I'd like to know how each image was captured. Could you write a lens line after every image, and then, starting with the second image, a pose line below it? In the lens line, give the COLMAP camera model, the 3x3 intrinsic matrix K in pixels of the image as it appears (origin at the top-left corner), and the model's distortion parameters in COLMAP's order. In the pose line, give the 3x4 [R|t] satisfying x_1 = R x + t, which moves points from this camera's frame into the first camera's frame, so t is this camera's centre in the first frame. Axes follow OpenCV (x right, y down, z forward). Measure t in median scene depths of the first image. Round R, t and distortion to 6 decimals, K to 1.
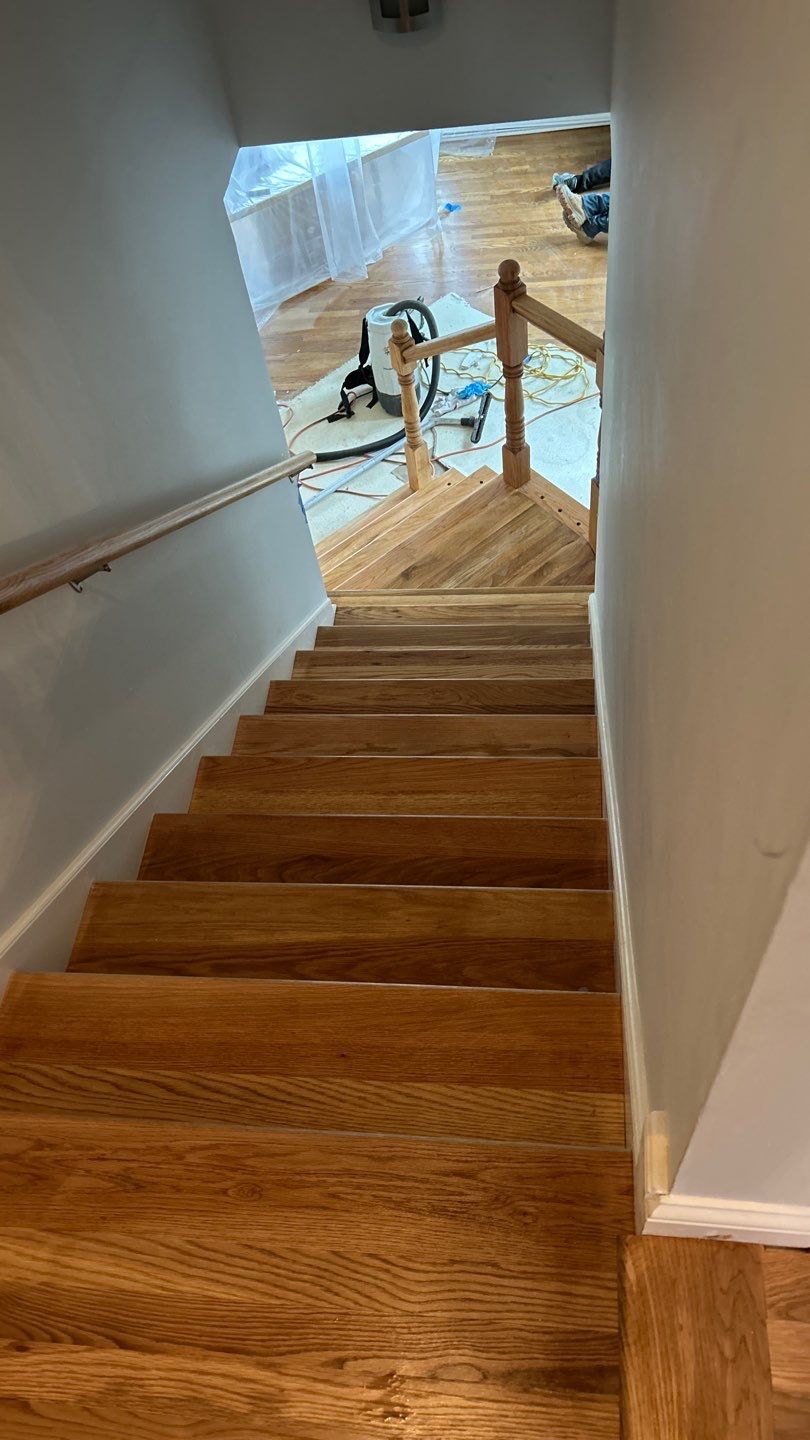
lens RADIAL K [[1069.0, 0, 400.9], [0, 1069.0, 750.1], [0, 0, 1]] dist [0.028234, -0.019220]
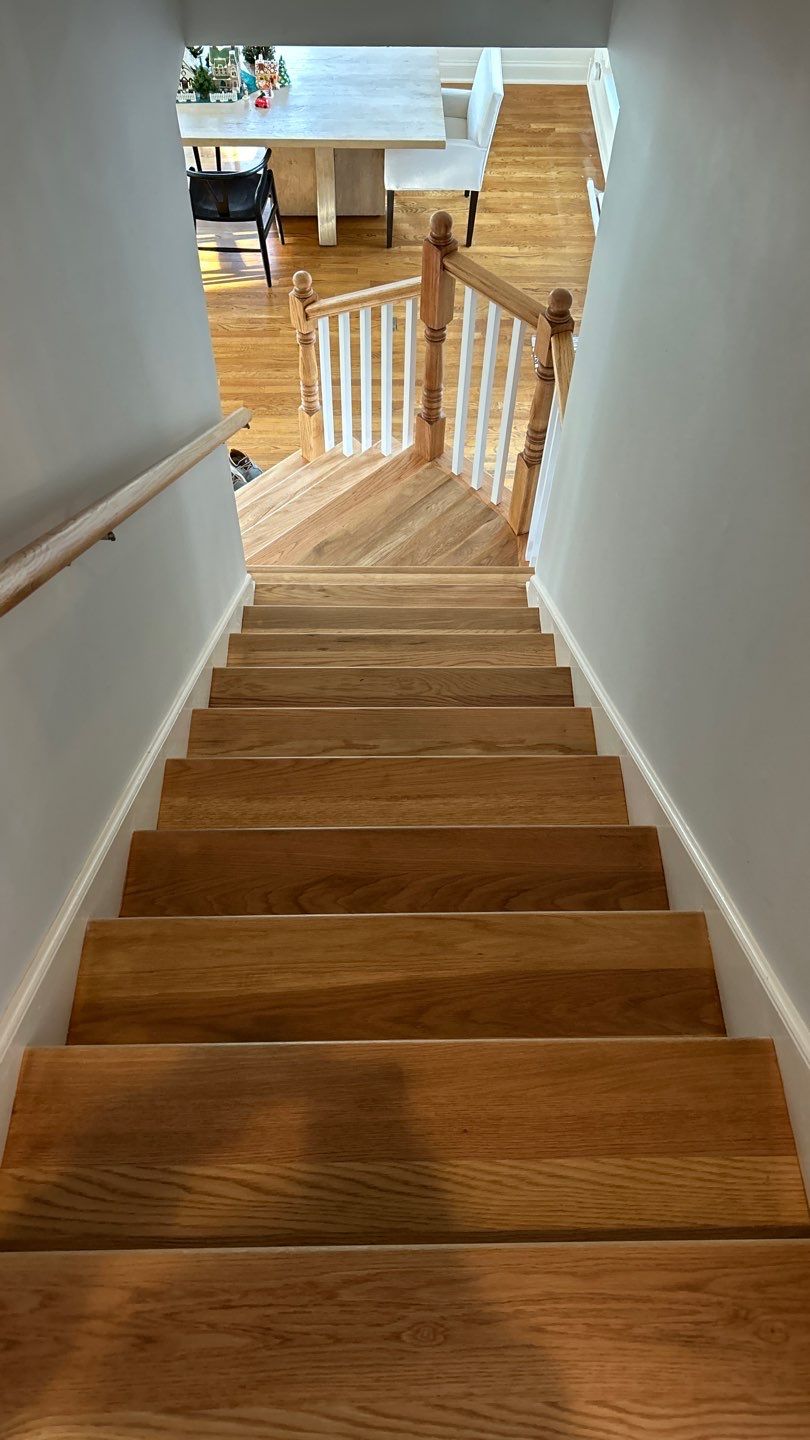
lens RADIAL K [[1069.0, 0, 400.9], [0, 1069.0, 750.1], [0, 0, 1]] dist [0.028234, -0.019220]
pose [[0.983703, -0.012562, 0.179363, -0.207457], [0.008744, 0.999718, 0.022060, -0.024677], [-0.179590, -0.020132, 0.983536, 0.162429]]
